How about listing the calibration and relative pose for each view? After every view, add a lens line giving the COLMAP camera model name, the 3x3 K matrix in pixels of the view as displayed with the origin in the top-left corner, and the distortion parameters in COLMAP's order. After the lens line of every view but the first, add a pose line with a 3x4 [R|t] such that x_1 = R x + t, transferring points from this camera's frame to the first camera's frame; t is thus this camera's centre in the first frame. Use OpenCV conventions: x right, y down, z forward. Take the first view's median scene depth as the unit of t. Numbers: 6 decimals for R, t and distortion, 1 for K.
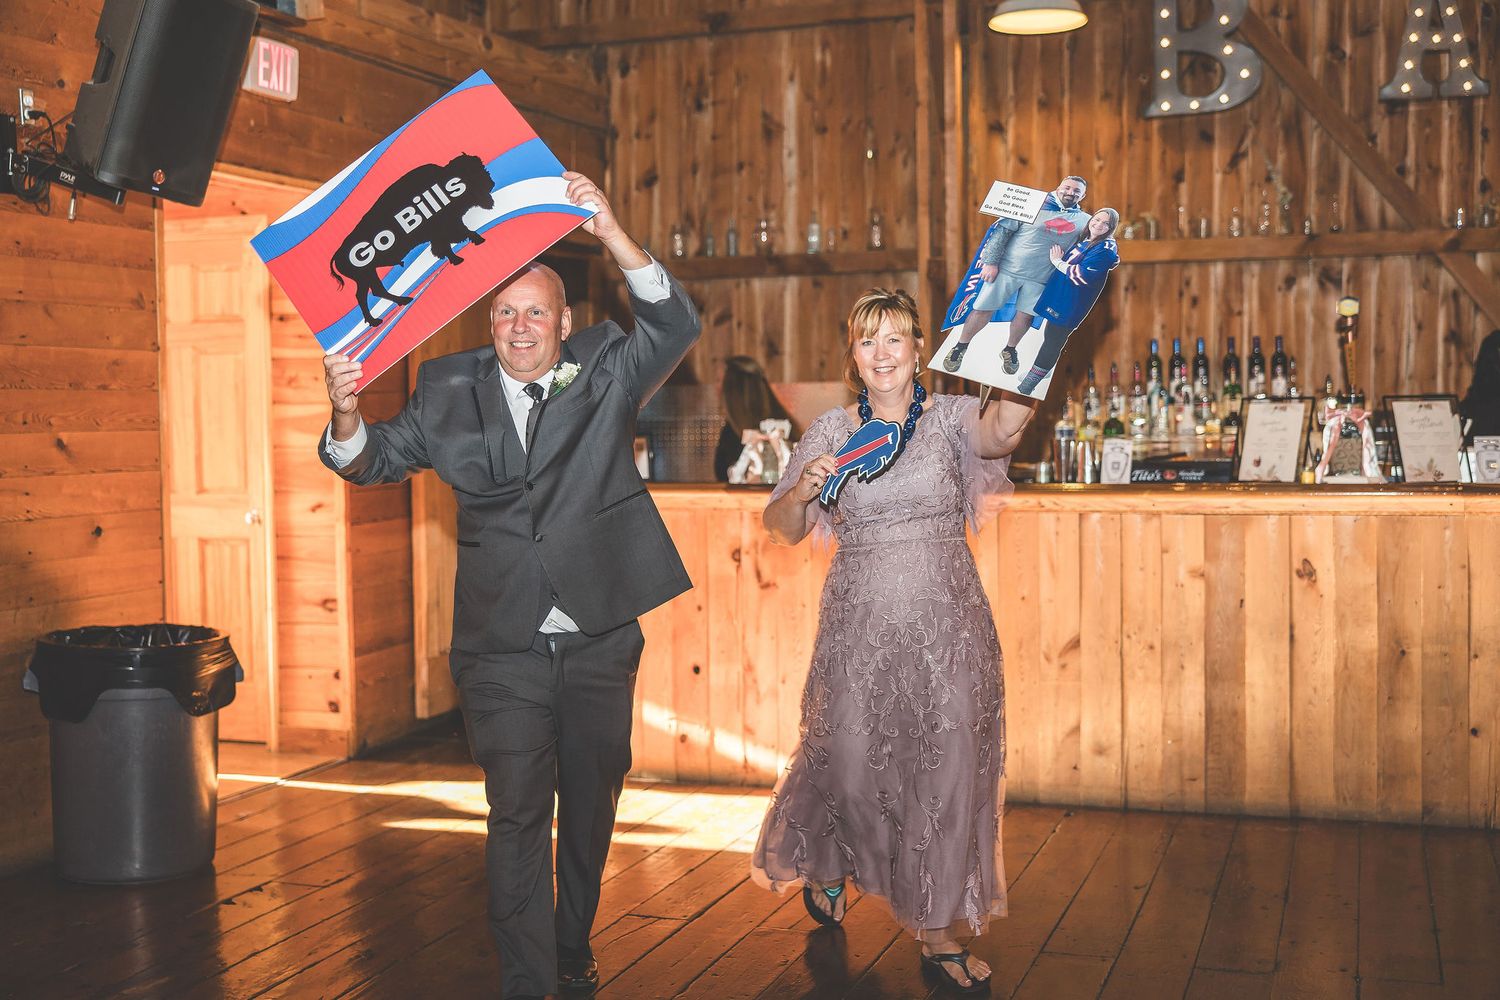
lens RADIAL K [[1773.4, 0, 762.3], [0, 1773.4, 503.3], [0, 0, 1]] dist [0.020461, 0.000000]
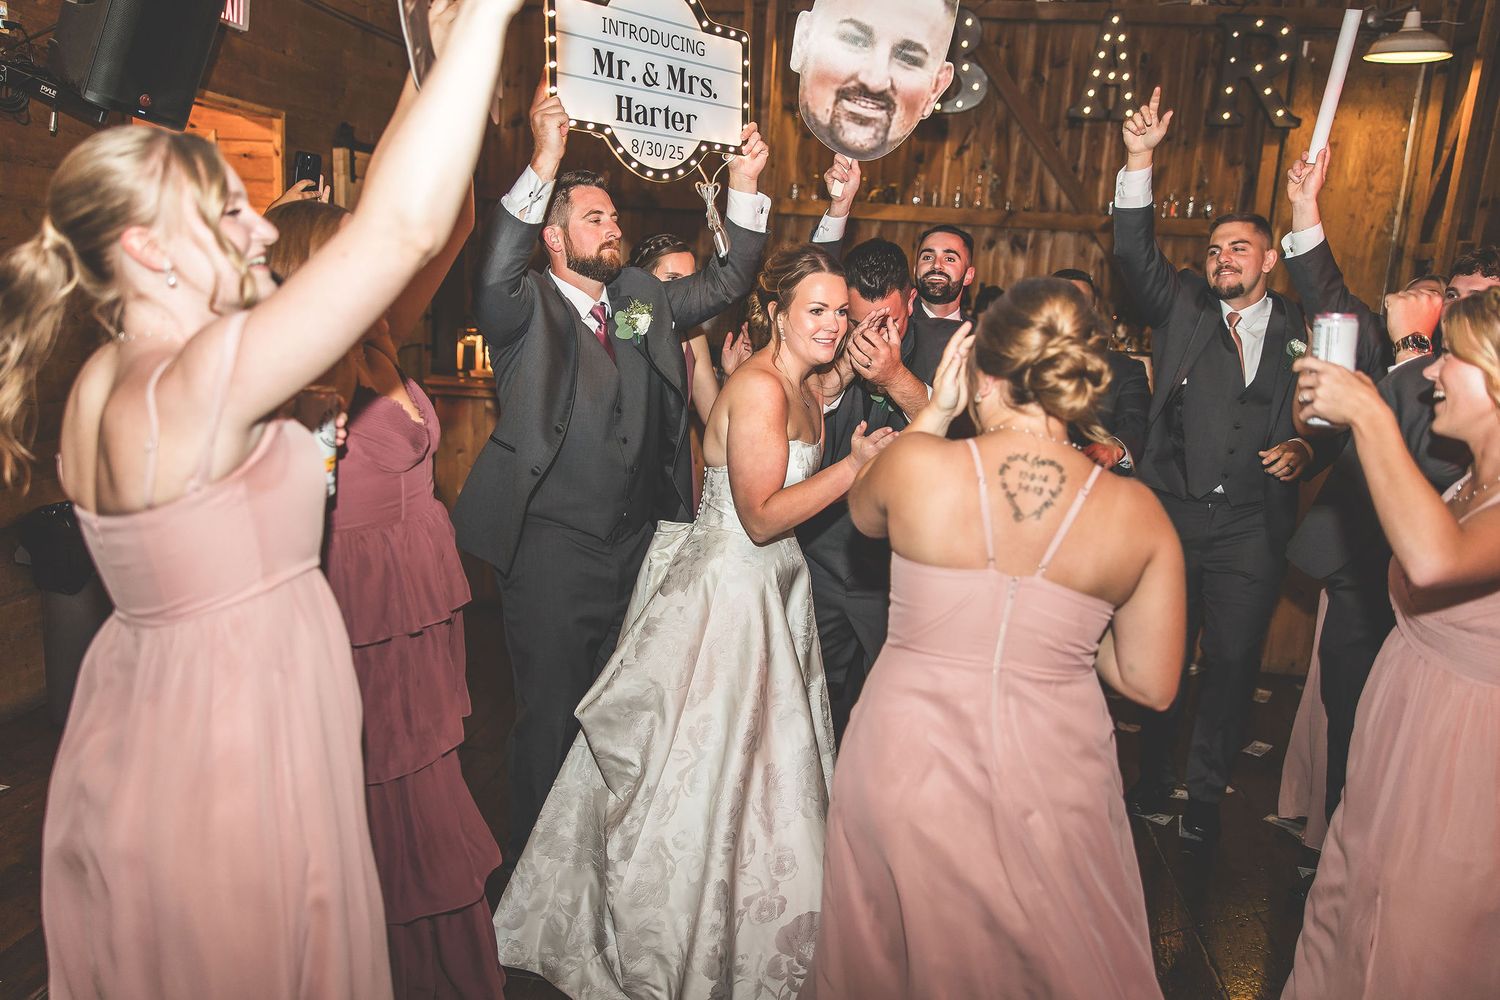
lens RADIAL K [[1178.3, 0, 762.3], [0, 1178.3, 501.6], [0, 0, 1]] dist [0.009584, 0.001849]
pose [[0.977017, 0.028840, 0.211200, -0.069192], [-0.056623, 0.990323, 0.126707, -0.032164], [-0.205502, -0.135754, 0.969195, 0.115031]]
